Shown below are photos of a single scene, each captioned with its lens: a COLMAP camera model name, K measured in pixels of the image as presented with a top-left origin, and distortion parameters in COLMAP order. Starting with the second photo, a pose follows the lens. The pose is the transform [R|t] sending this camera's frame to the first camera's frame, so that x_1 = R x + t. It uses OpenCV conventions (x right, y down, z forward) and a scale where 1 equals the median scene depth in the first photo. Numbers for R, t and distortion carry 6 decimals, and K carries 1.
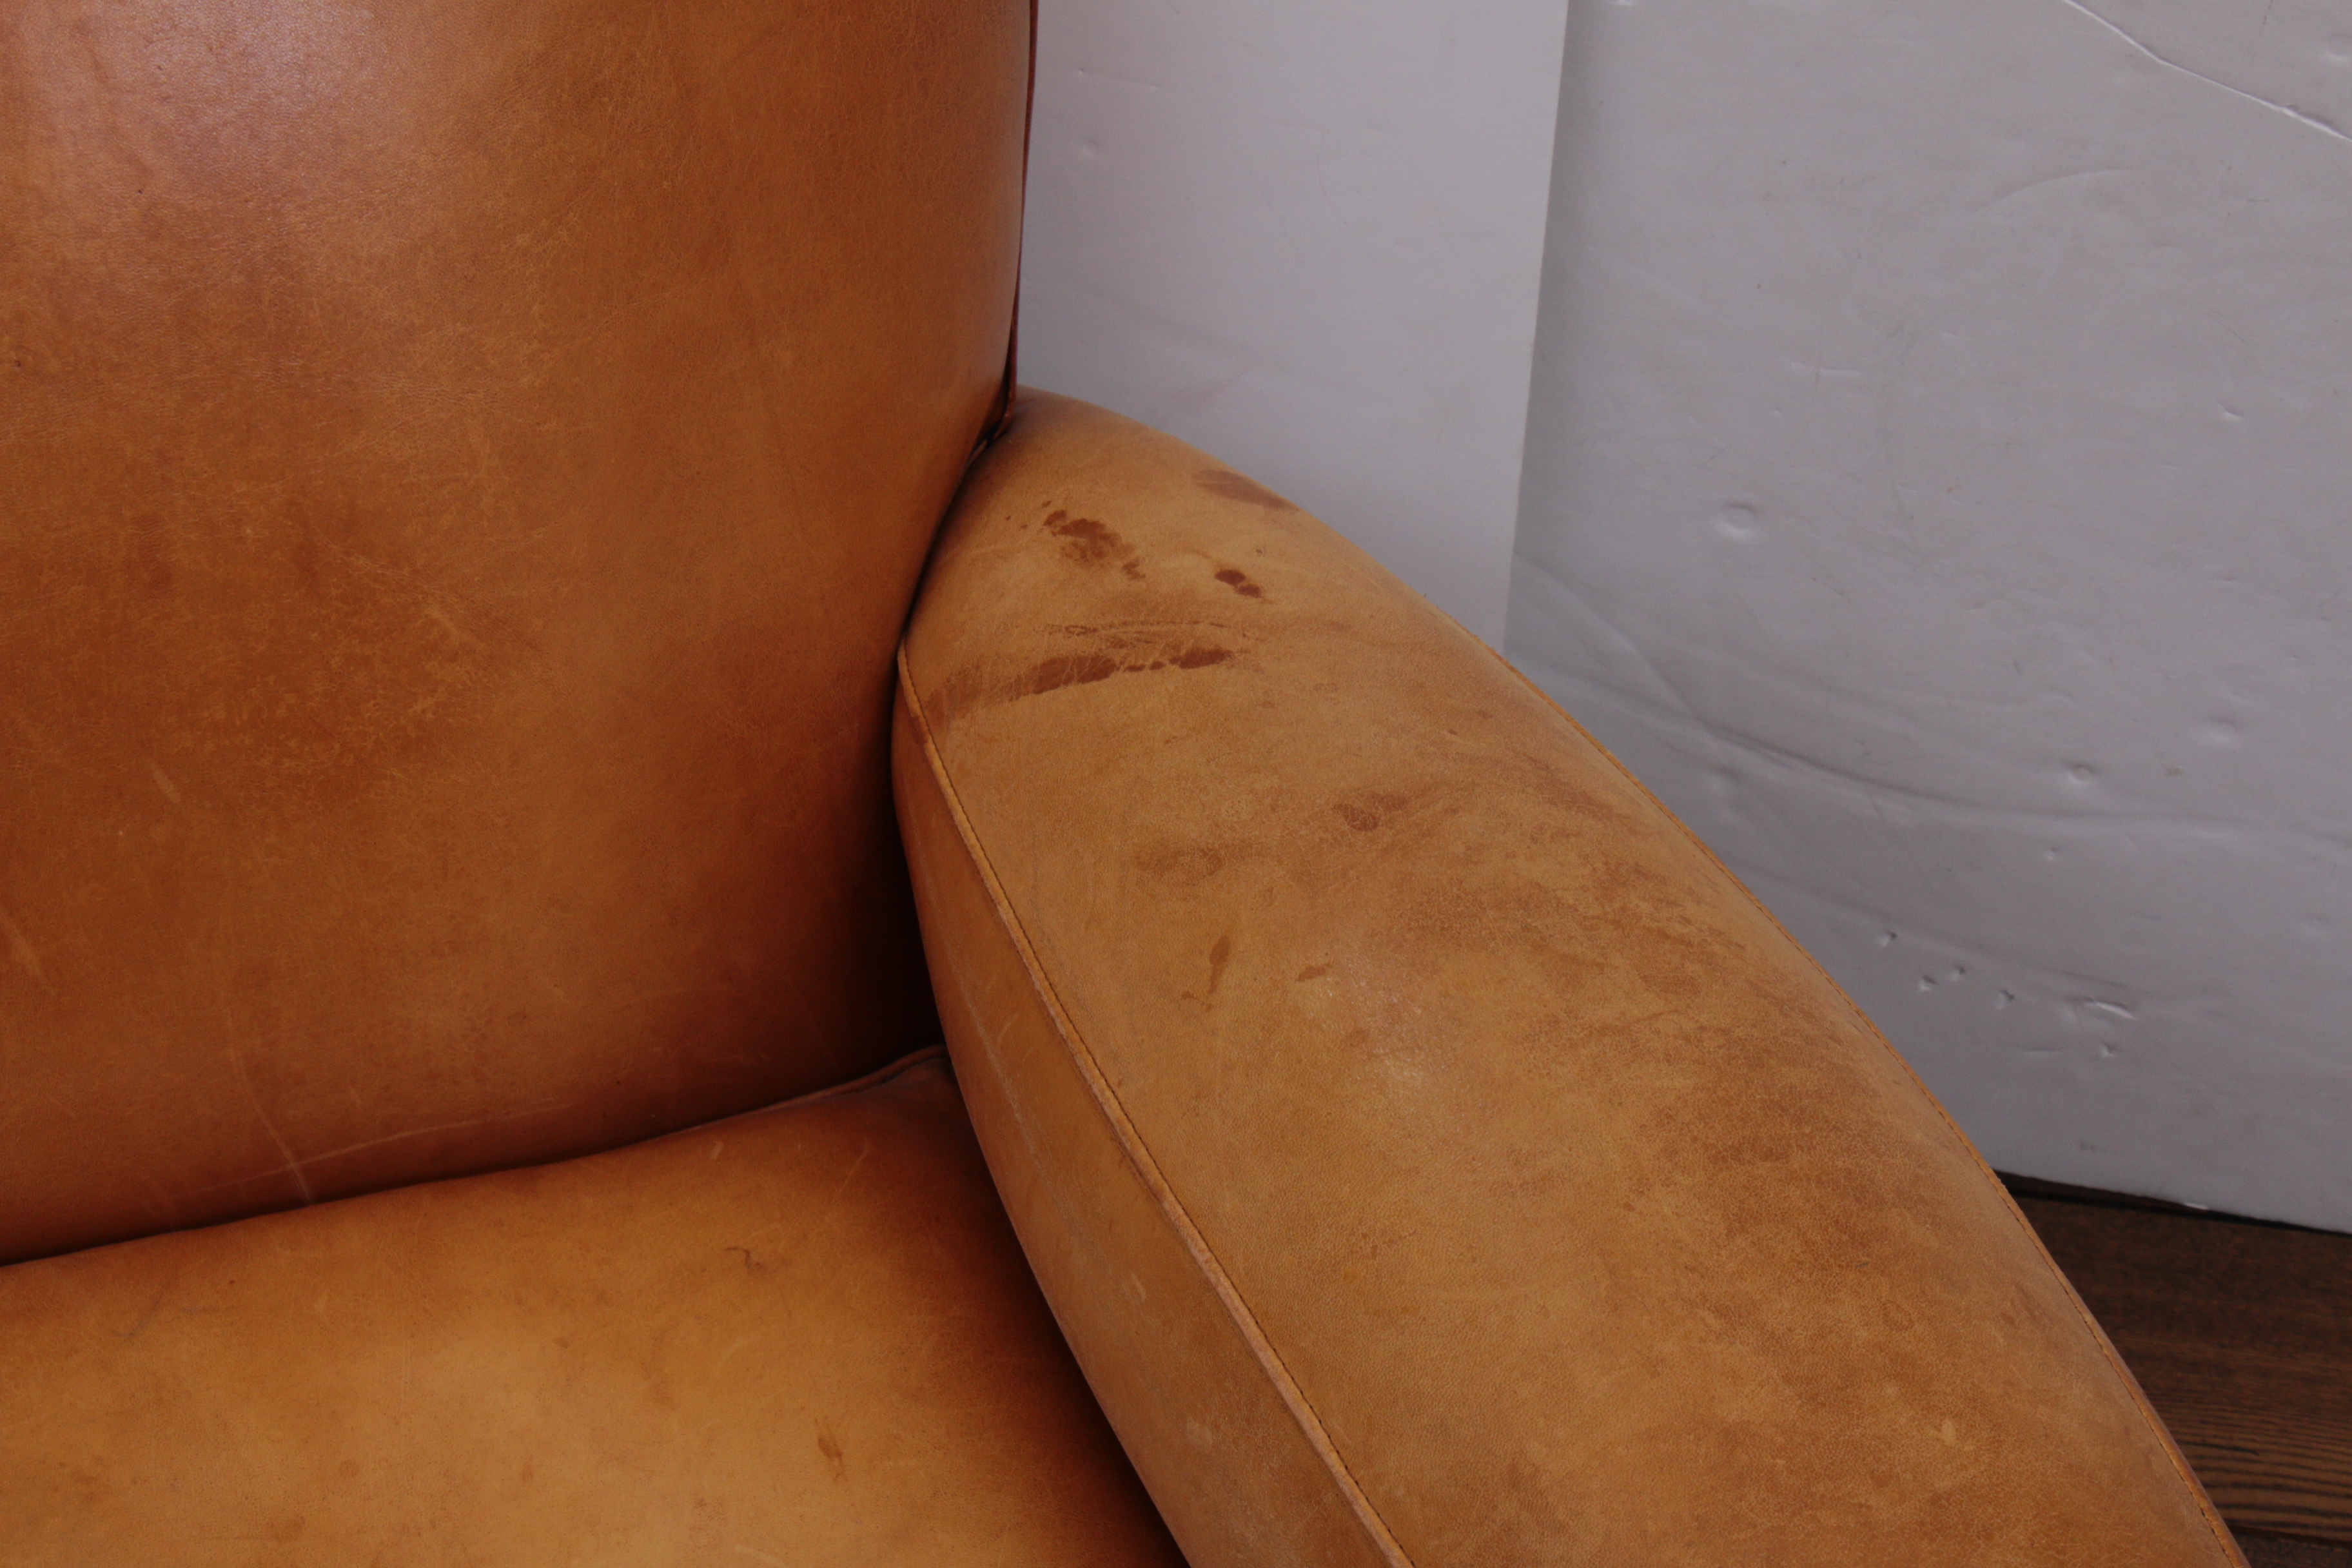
lens RADIAL K [[4532.3, 0, 1176.0], [0, 4532.3, 784.0], [0, 0, 1]] dist [0.162683, 0.405591]
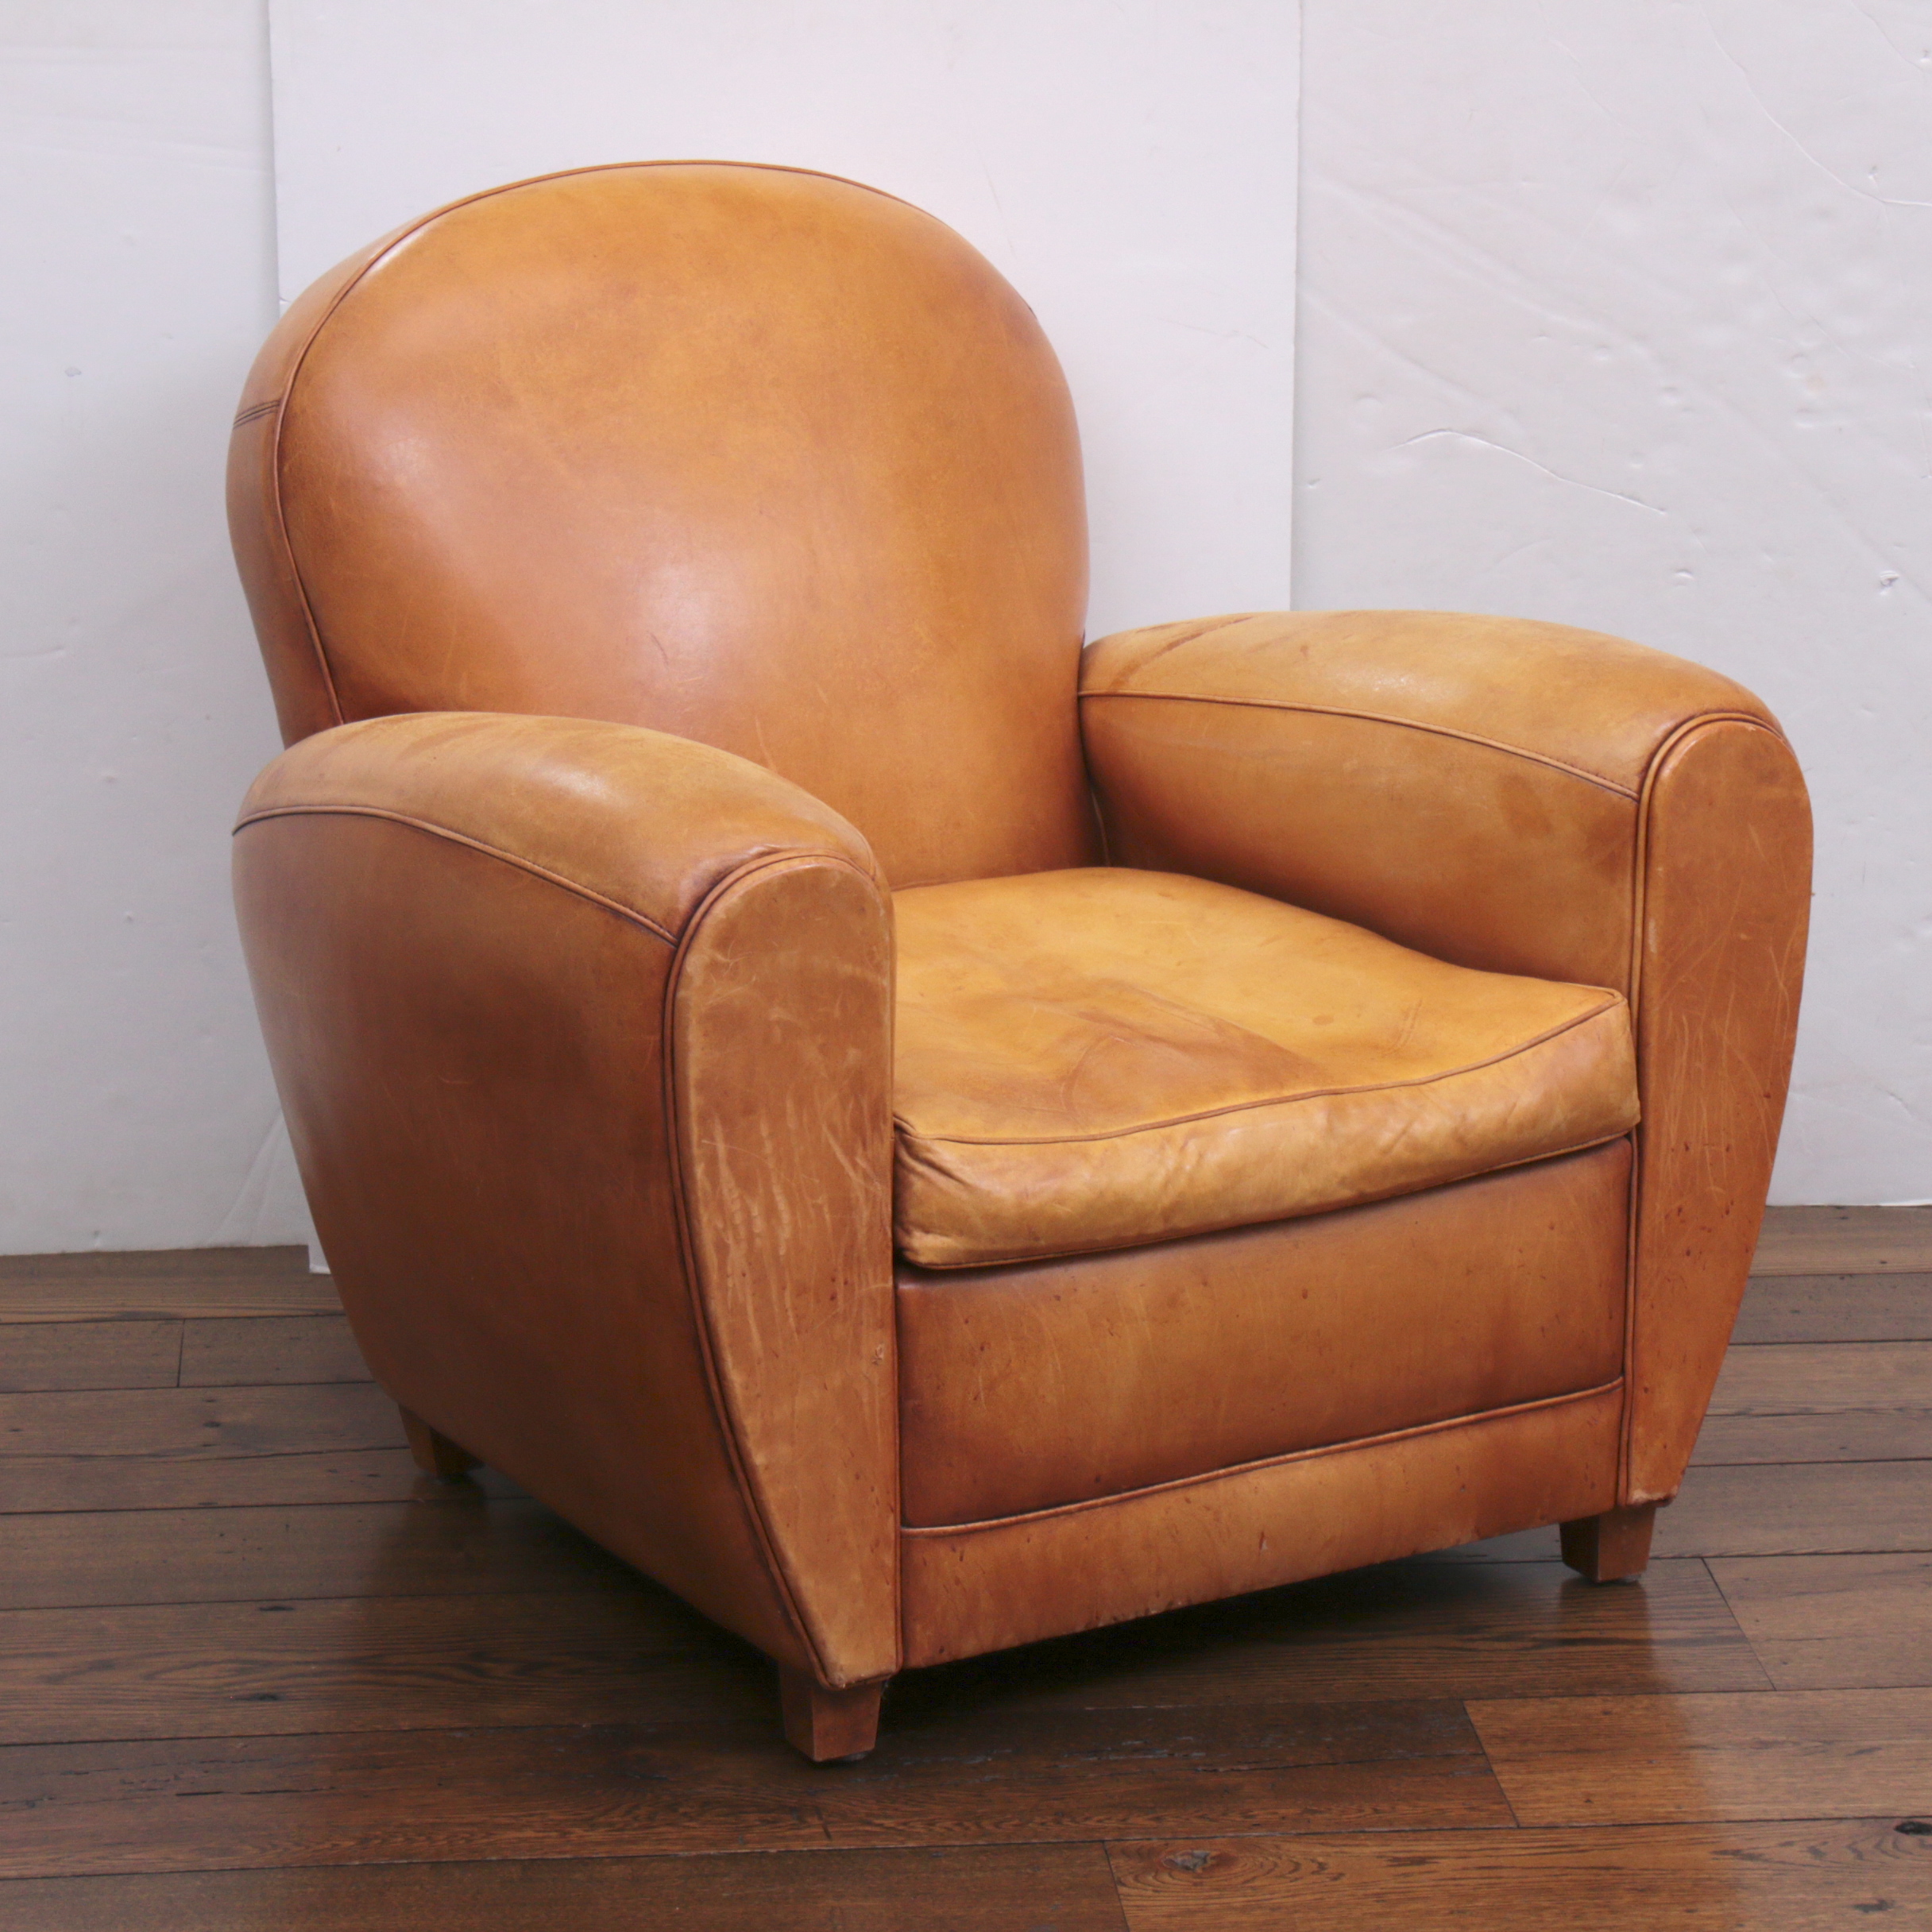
lens RADIAL K [[6136.6, 0, 966.0], [0, 6136.6, 966.0], [0, 0, 1]] dist [0.218338, 0.837340]
pose [[0.974171, -0.087850, 0.208021, -0.809000], [0.166228, 0.902501, -0.397317, 1.371023], [-0.152835, 0.421633, 0.893793, -1.729152]]
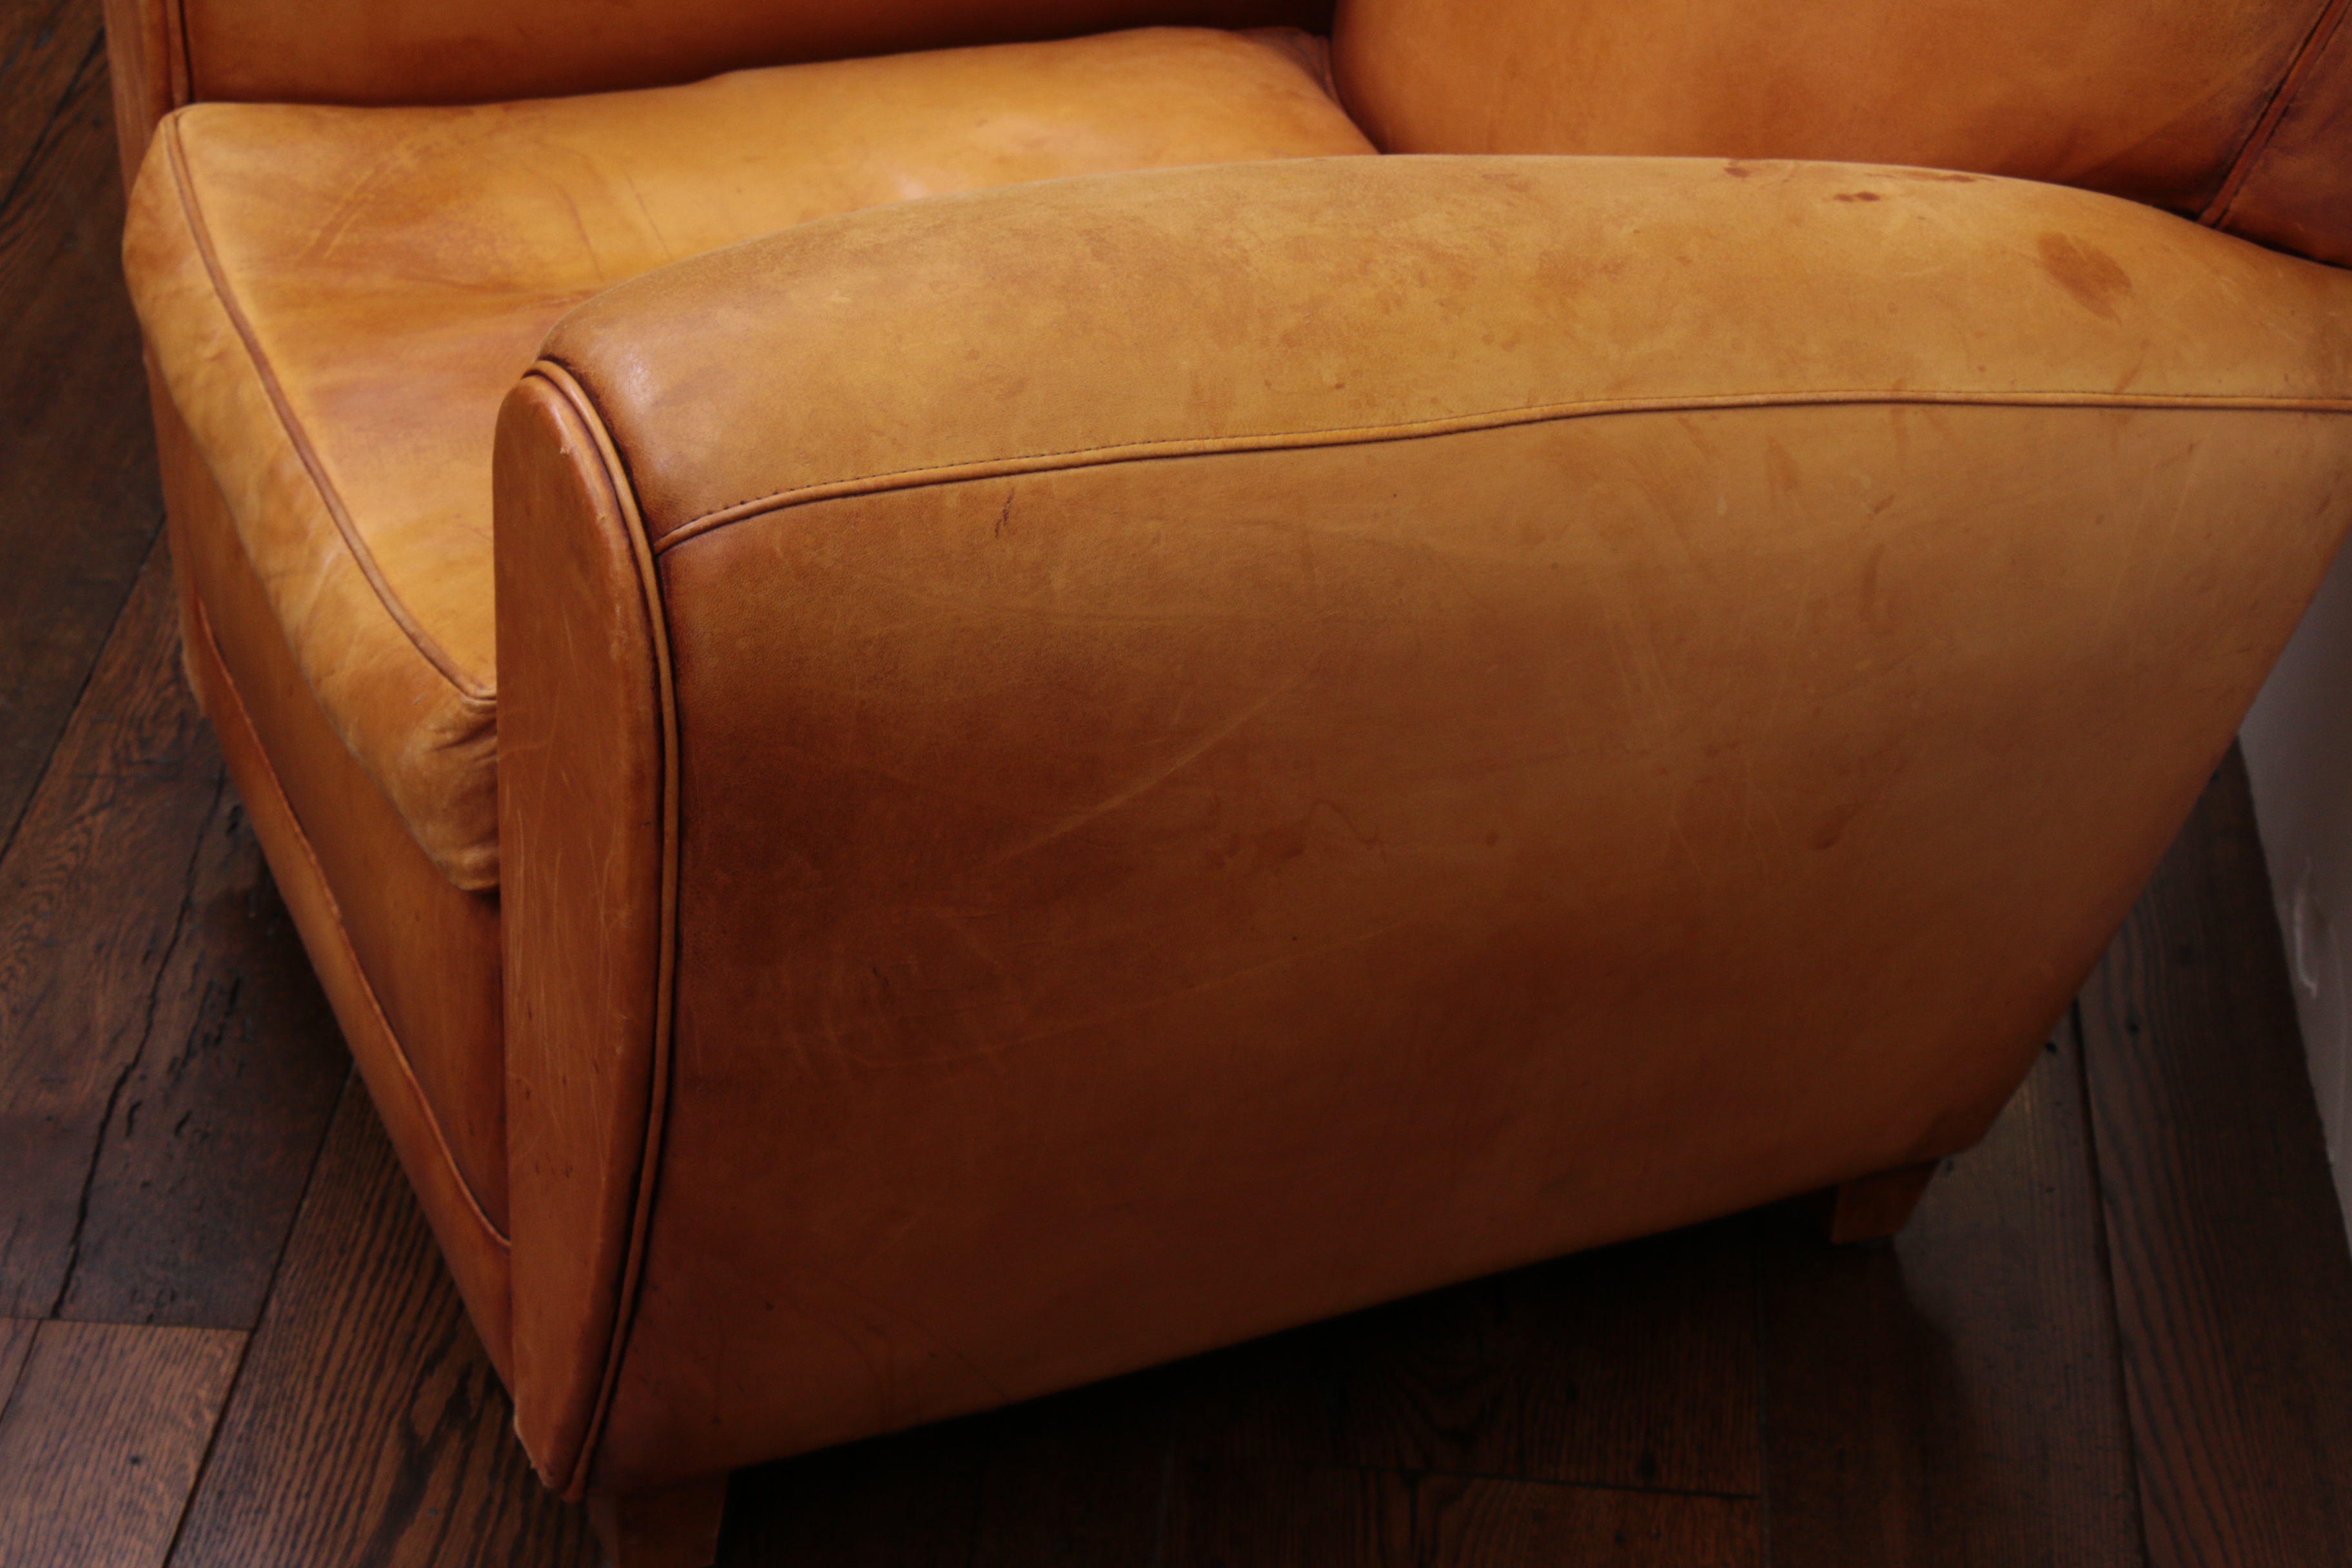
lens RADIAL K [[5006.0, 0, 1144.9], [0, 5006.0, 784.6], [0, 0, 1]] dist [0.319972, 0.283643]
pose [[0.056306, 0.535661, -0.842554, 1.275200], [-0.664227, 0.650141, 0.368944, -0.327074], [0.745407, 0.538873, 0.392407, 0.423431]]
